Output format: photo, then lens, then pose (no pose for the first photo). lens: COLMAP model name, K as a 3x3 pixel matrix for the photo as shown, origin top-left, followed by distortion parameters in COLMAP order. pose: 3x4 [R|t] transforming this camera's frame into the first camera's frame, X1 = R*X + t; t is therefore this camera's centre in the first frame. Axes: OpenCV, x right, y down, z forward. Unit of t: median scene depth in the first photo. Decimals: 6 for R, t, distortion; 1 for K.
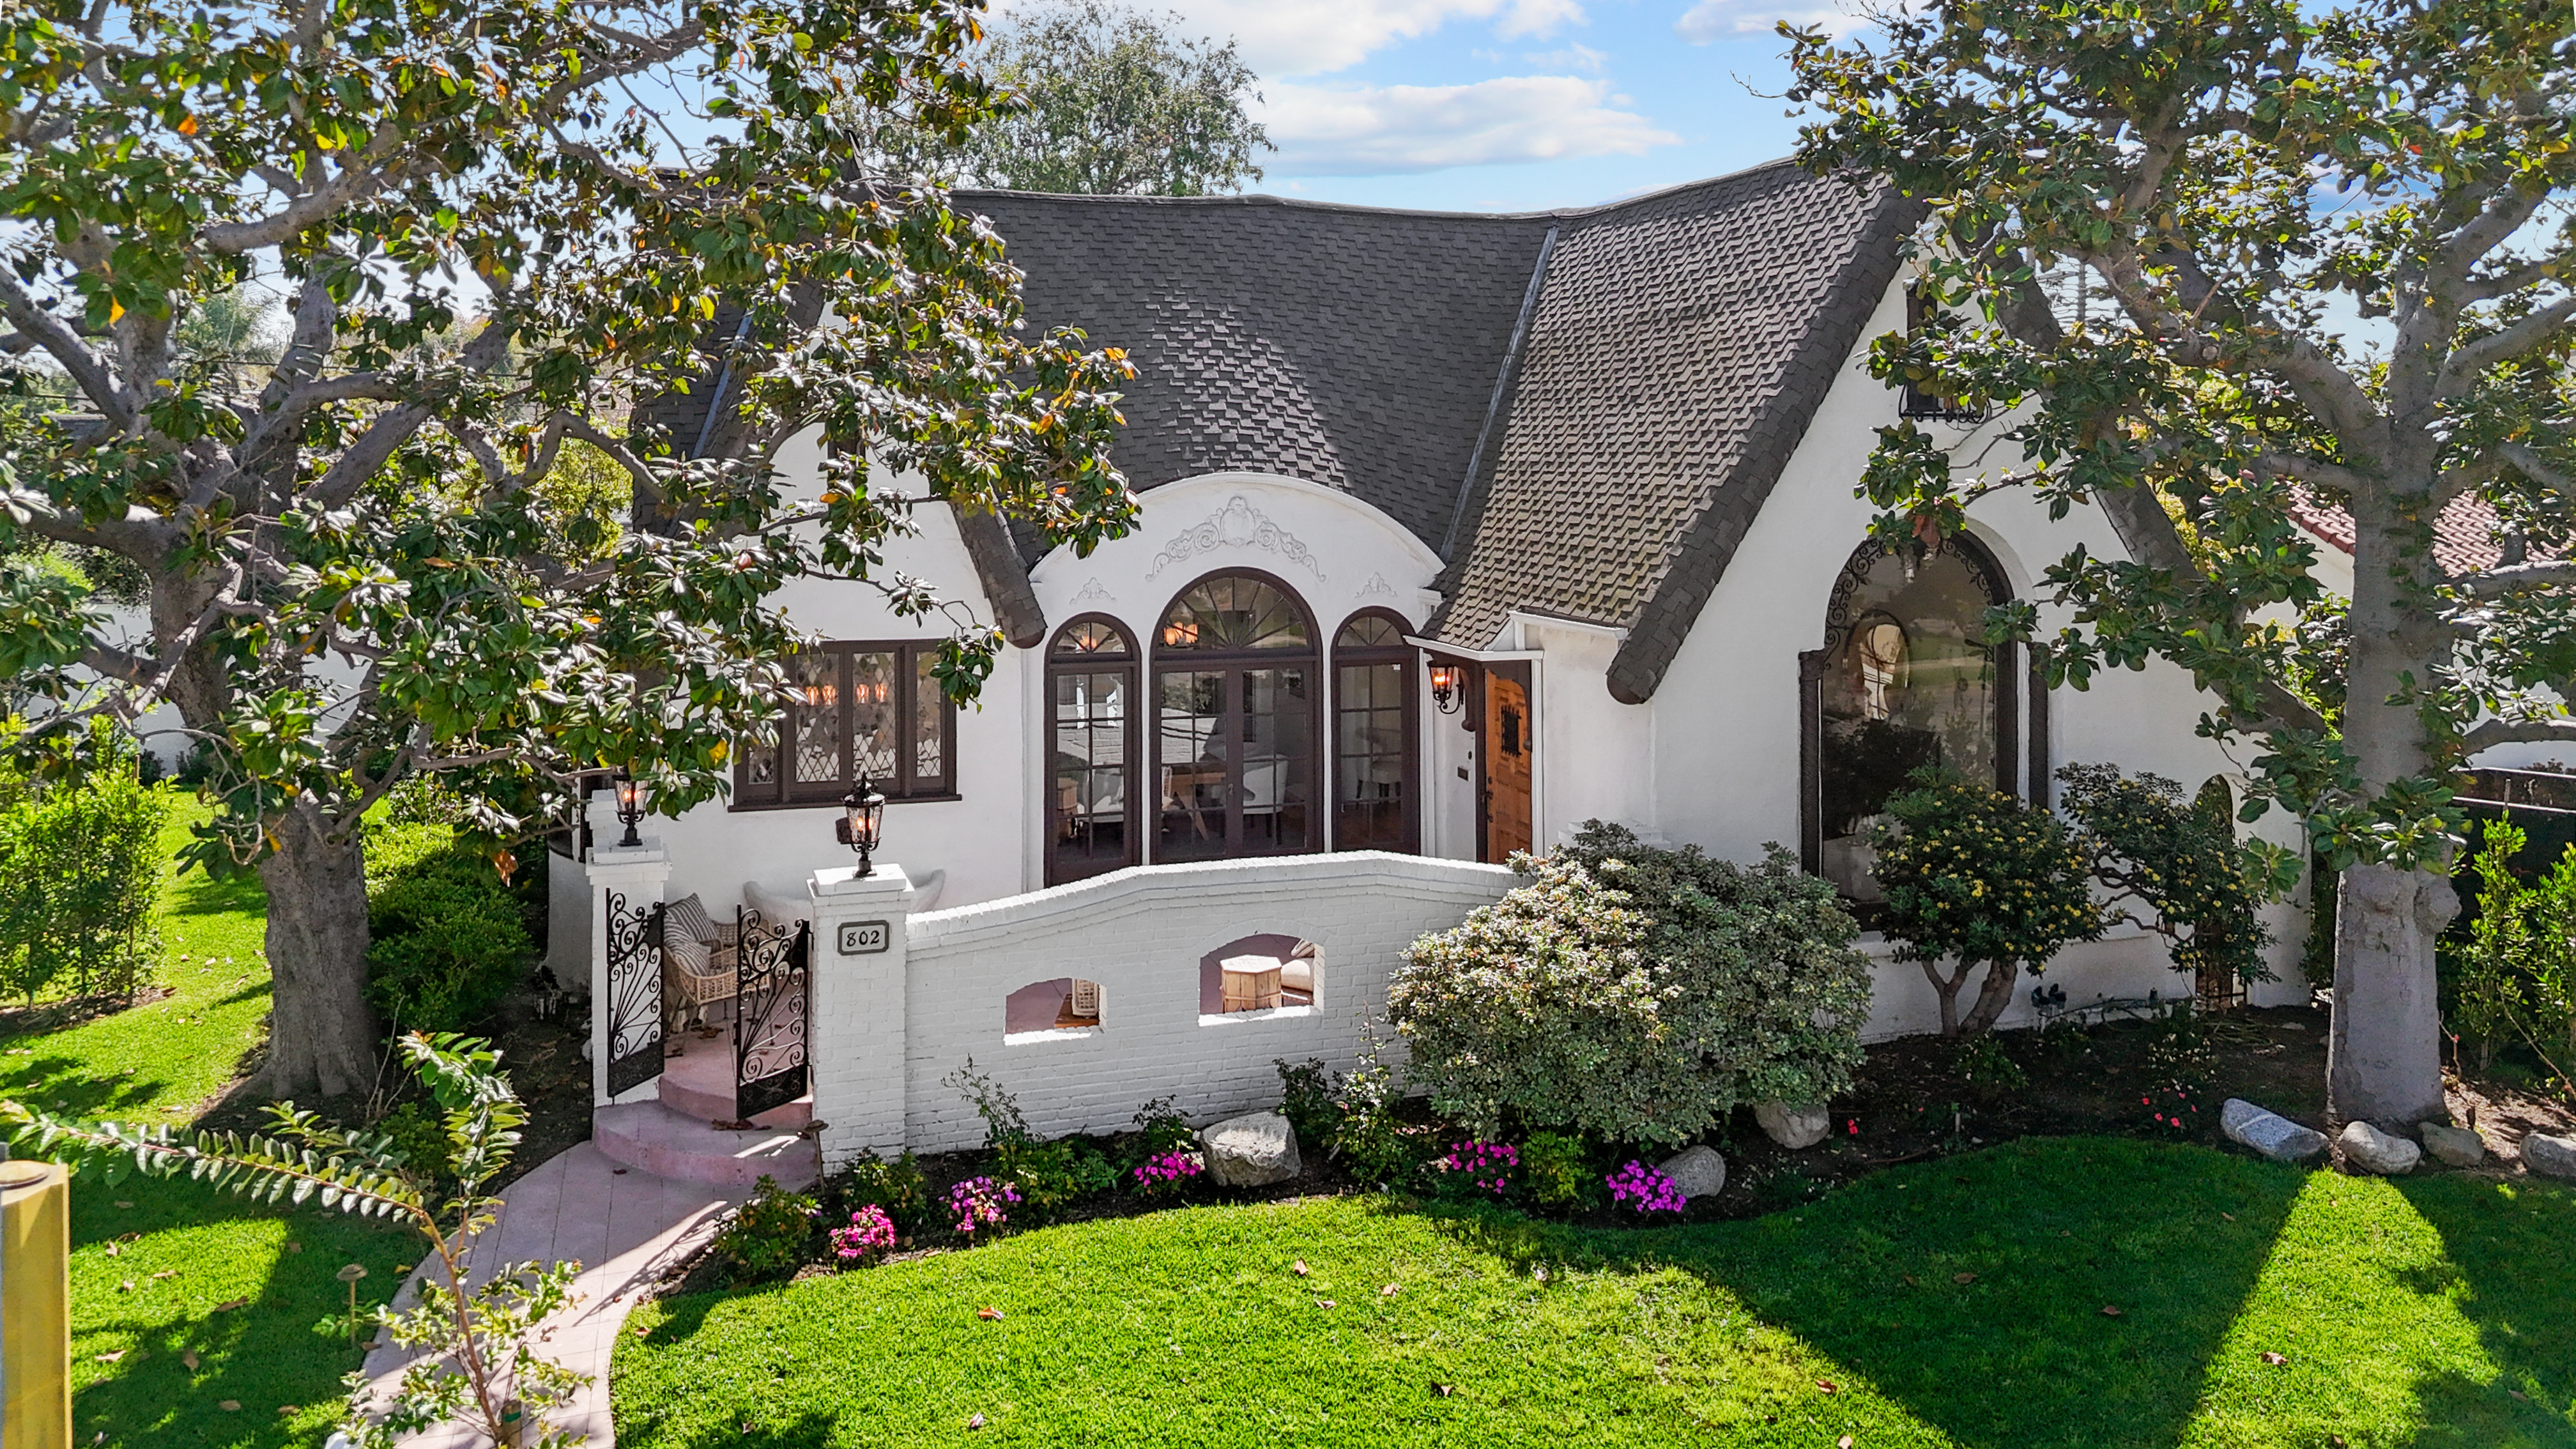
lens RADIAL K [[1960.1, 0, 1303.7], [0, 1960.1, 448.1], [0, 0, 1]] dist [0.067915, -0.053347]
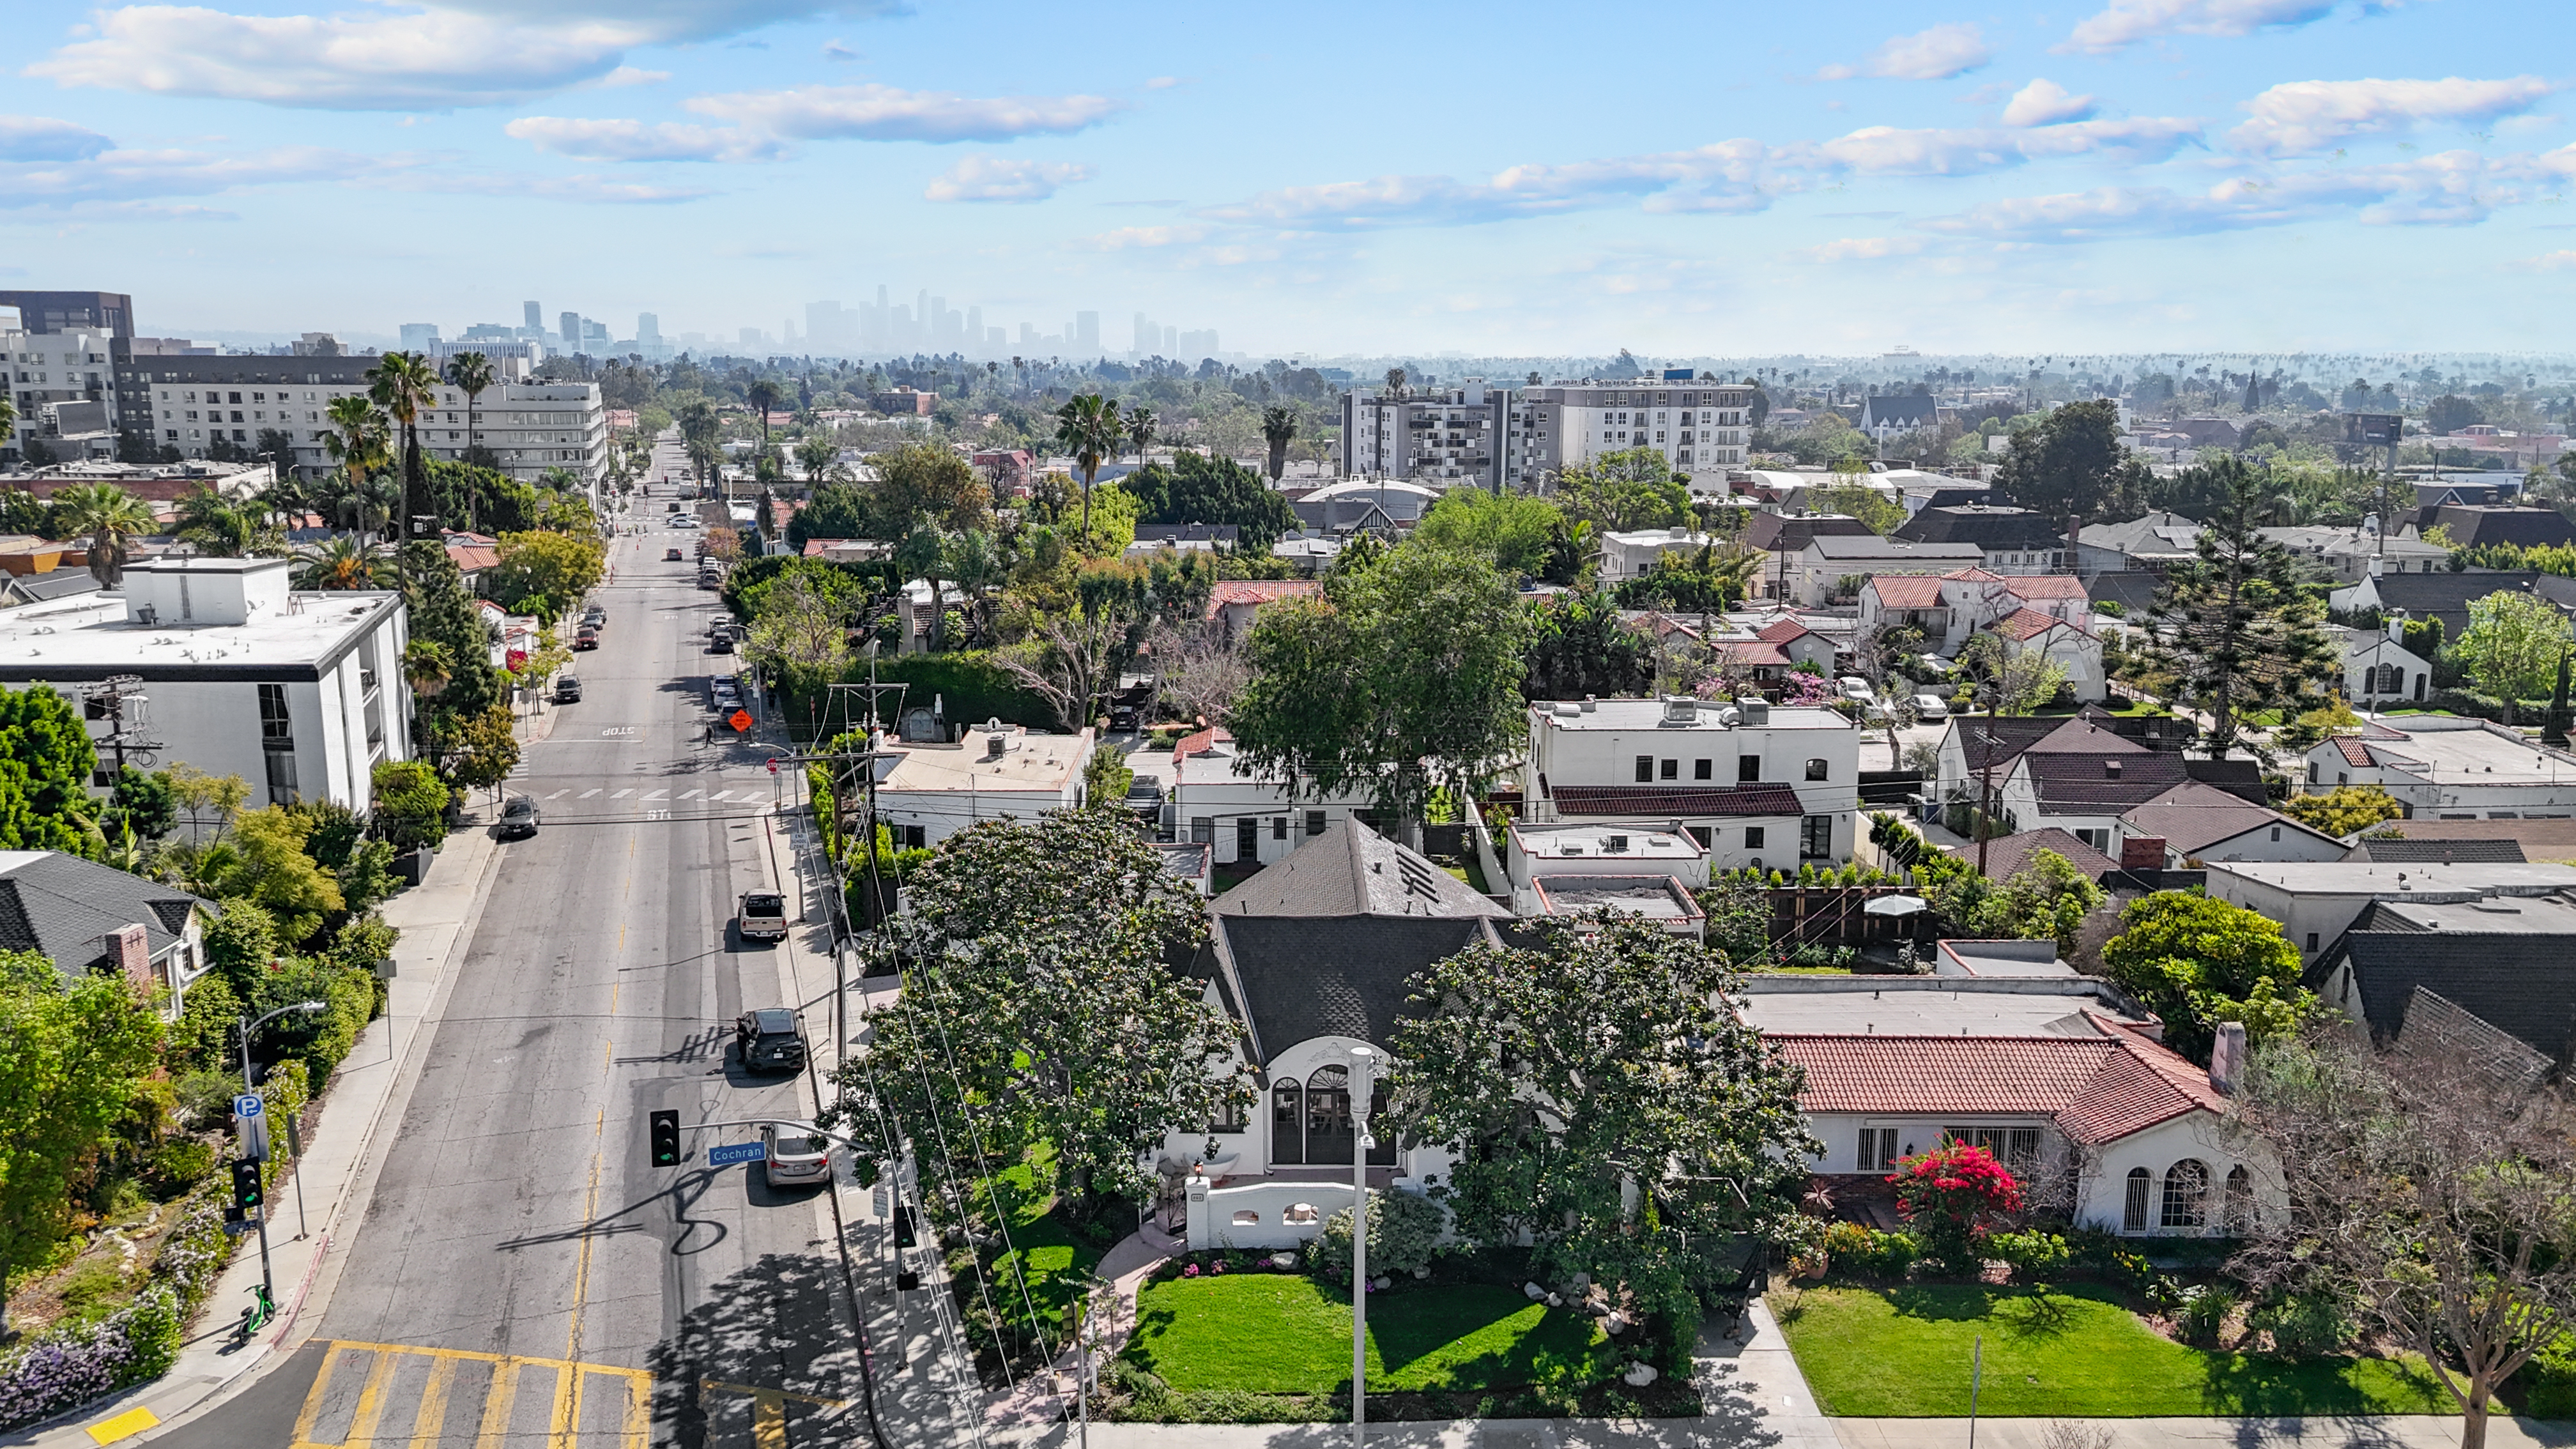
lens RADIAL K [[1936.1, 0, 1295.6], [0, 1936.1, 726.6], [0, 0, 1]] dist [0.064932, -0.053965]
pose [[0.951423, 0.054522, -0.303022, 1.144755], [0.005887, 0.980795, 0.194953, -1.503973], [0.307832, -0.187266, 0.932829, -2.525964]]
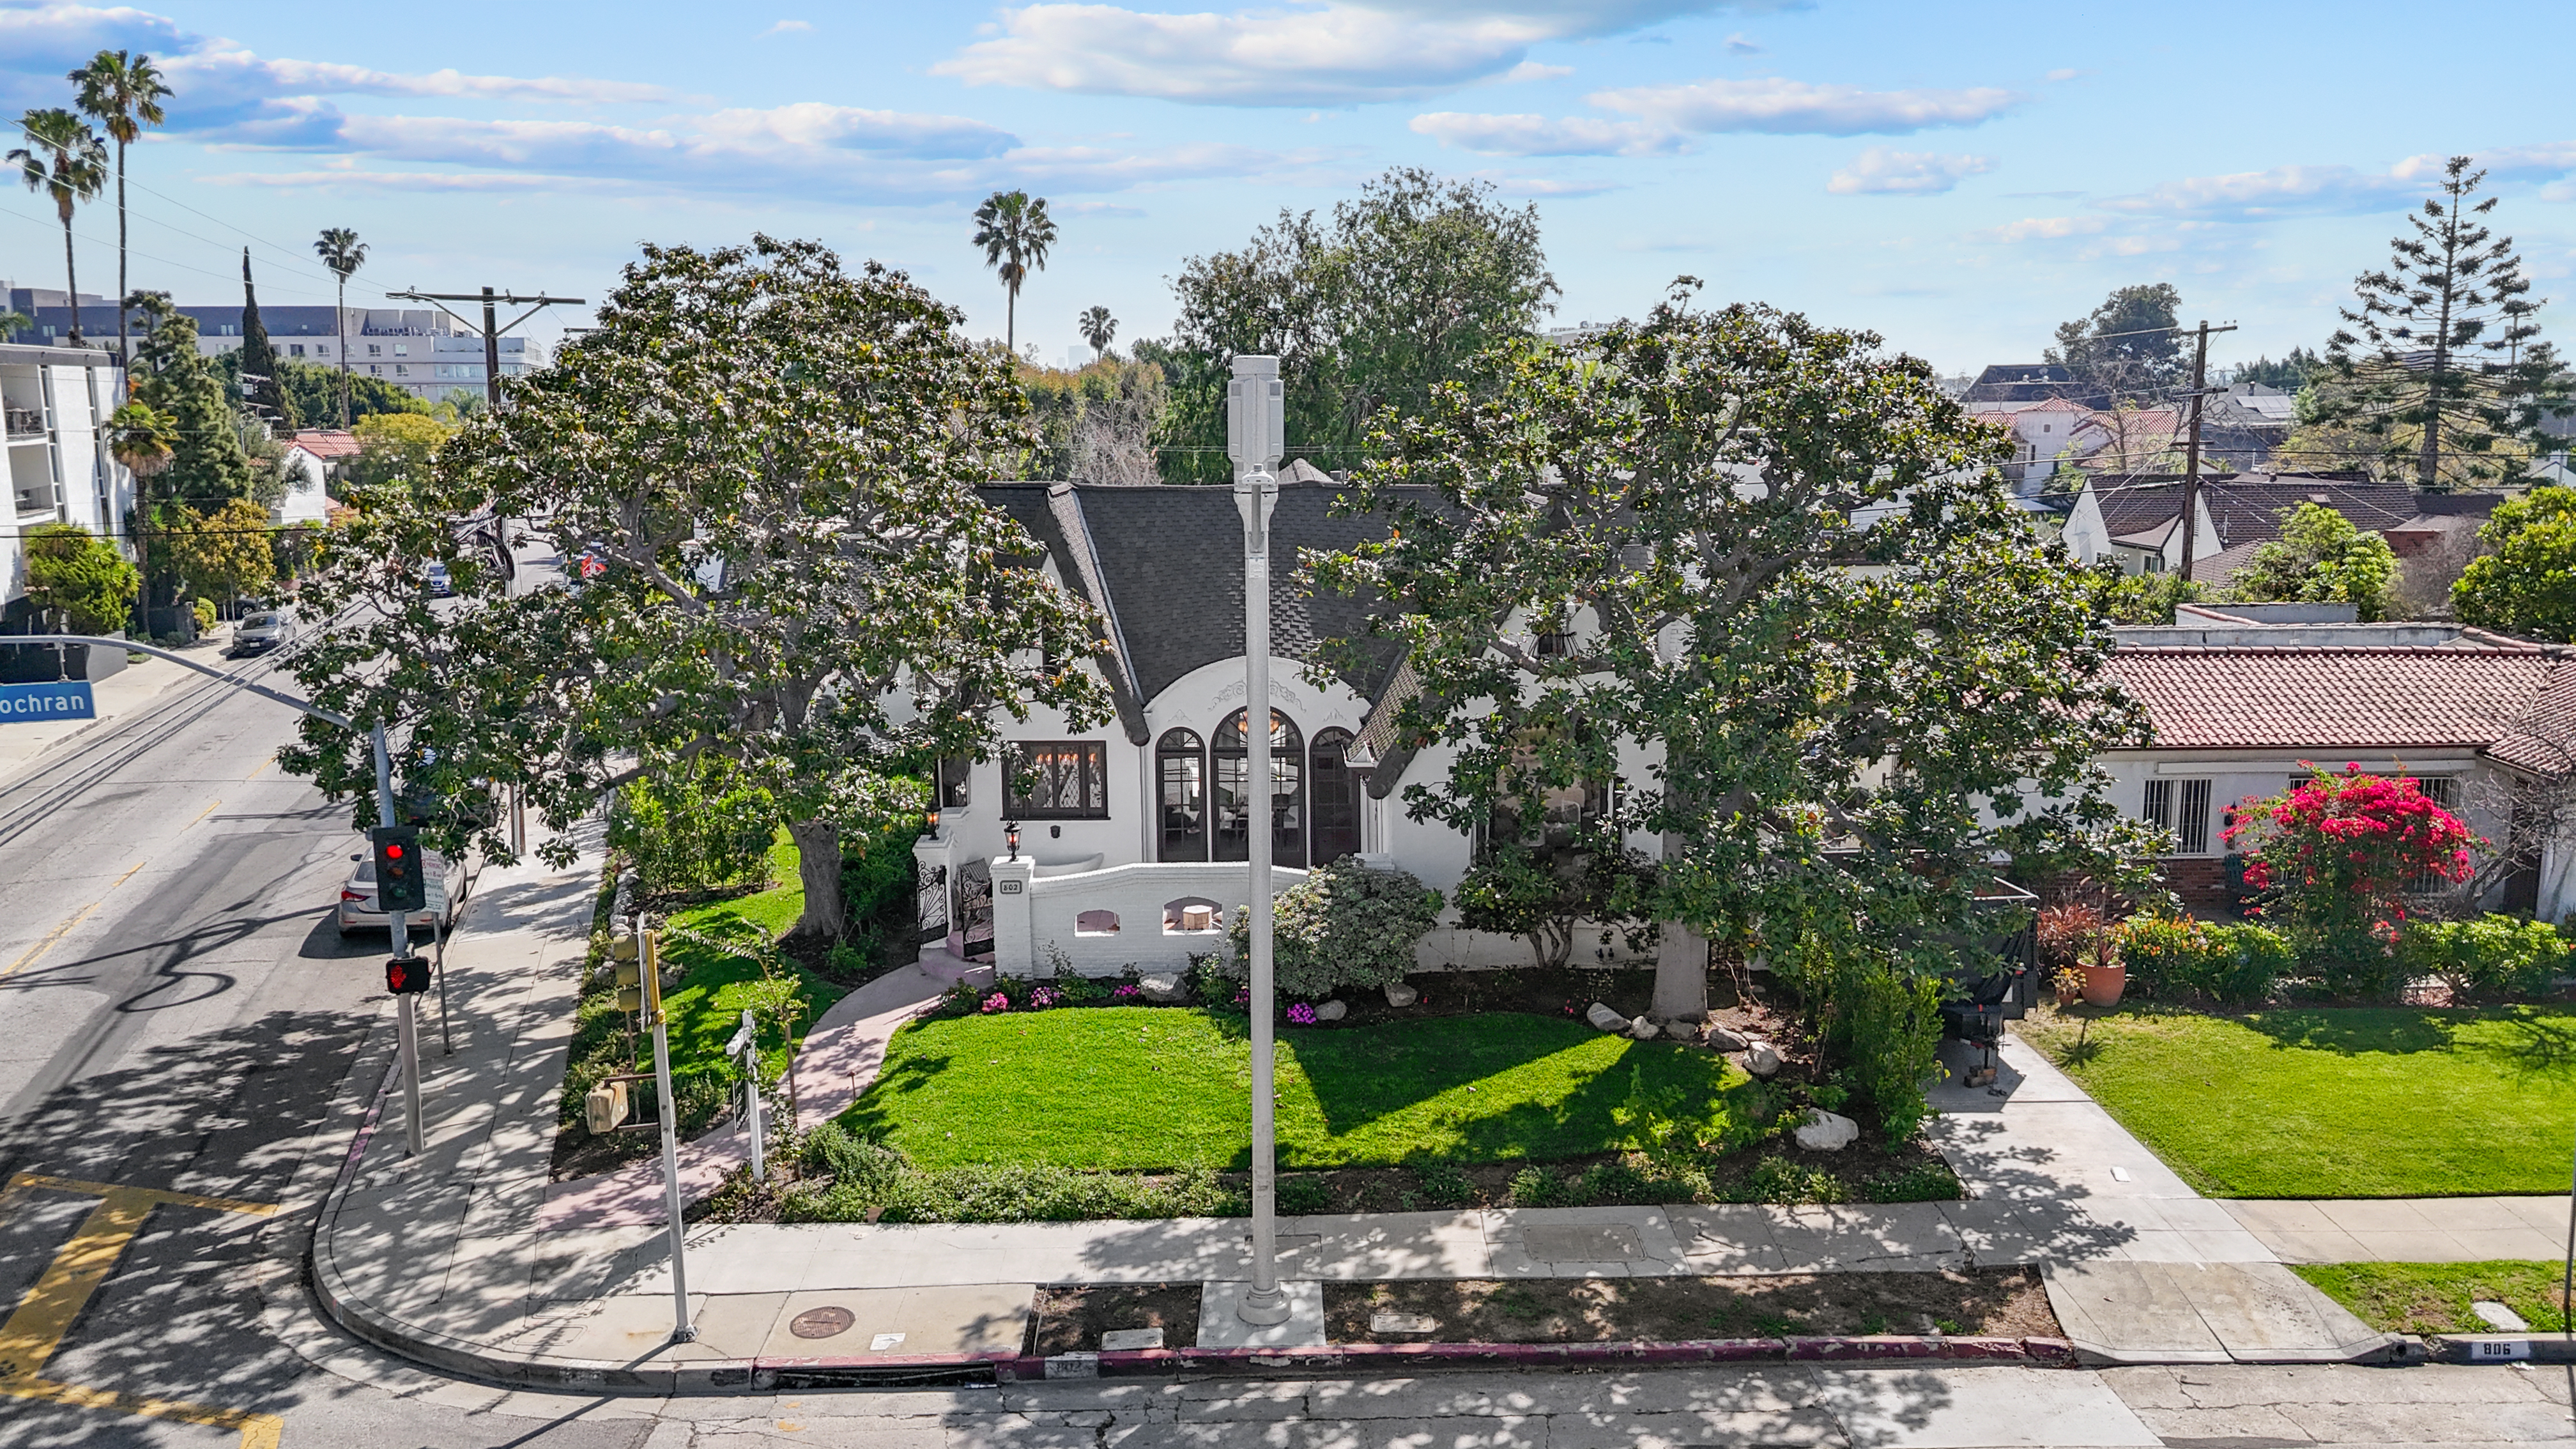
lens RADIAL K [[1913.5, 0, 1297.5], [0, 1913.5, 726.0], [0, 0, 1]] dist [0.077689, -0.076869]
pose [[0.952909, 0.040432, -0.300550, 0.784019], [0.013530, 0.984417, 0.175327, -0.338640], [0.302956, -0.171137, 0.937513, -1.005765]]
